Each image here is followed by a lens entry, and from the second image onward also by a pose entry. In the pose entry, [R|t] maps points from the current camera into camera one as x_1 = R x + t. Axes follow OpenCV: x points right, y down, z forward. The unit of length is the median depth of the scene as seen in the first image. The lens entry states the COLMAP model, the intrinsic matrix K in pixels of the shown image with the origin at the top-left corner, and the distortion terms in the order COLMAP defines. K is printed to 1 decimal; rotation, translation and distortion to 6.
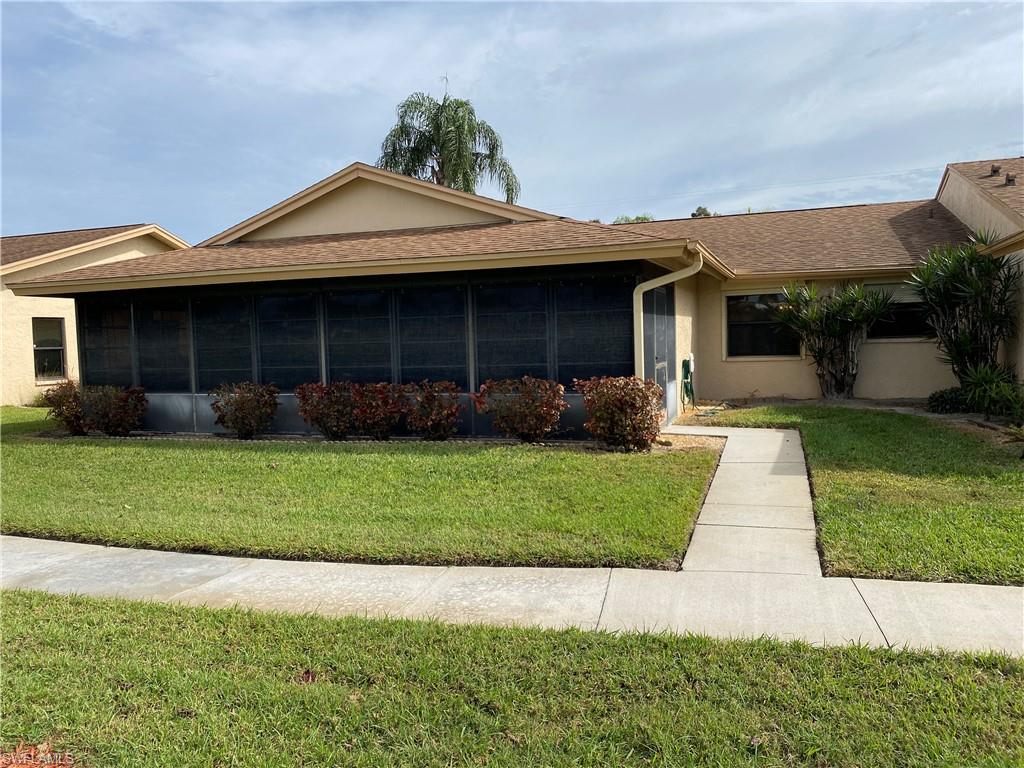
lens RADIAL K [[776.8, 0, 512.0], [0, 776.8, 384.0], [0, 0, 1]] dist [0.009682, 0.002508]
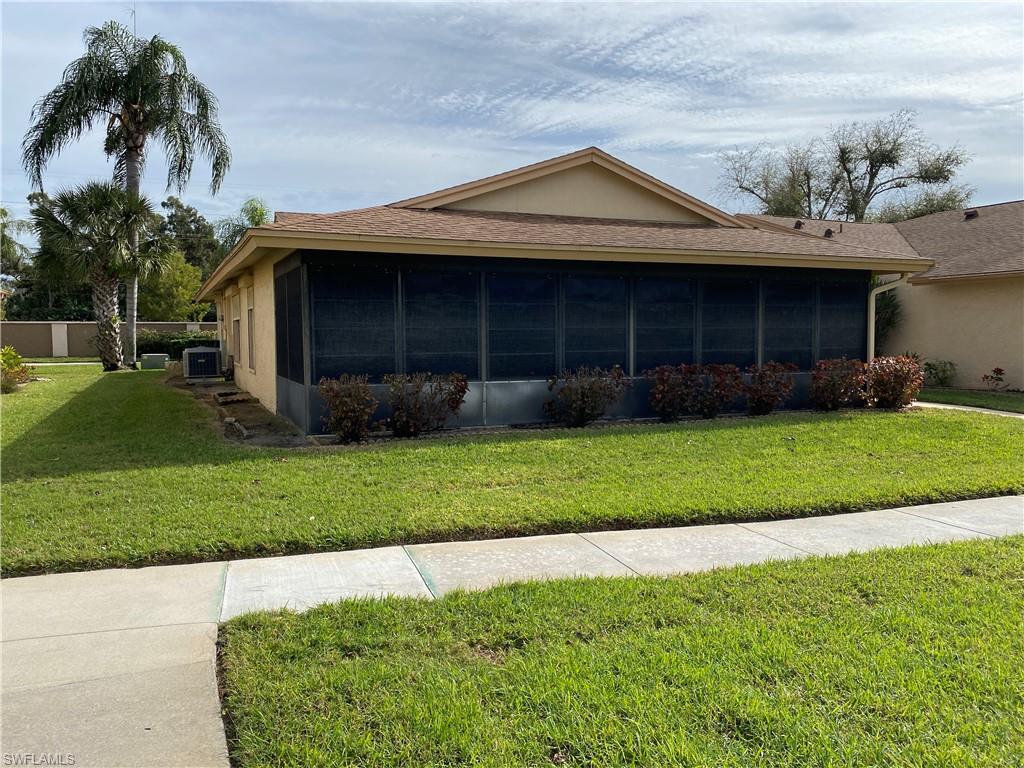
lens RADIAL K [[776.8, 0, 512.0], [0, 776.8, 384.0], [0, 0, 1]] dist [0.009682, 0.002508]
pose [[0.751327, -0.023312, 0.659518, -0.968502], [0.022107, 0.999704, 0.010152, 0.007417], [-0.659560, 0.006953, 0.751620, 0.328179]]
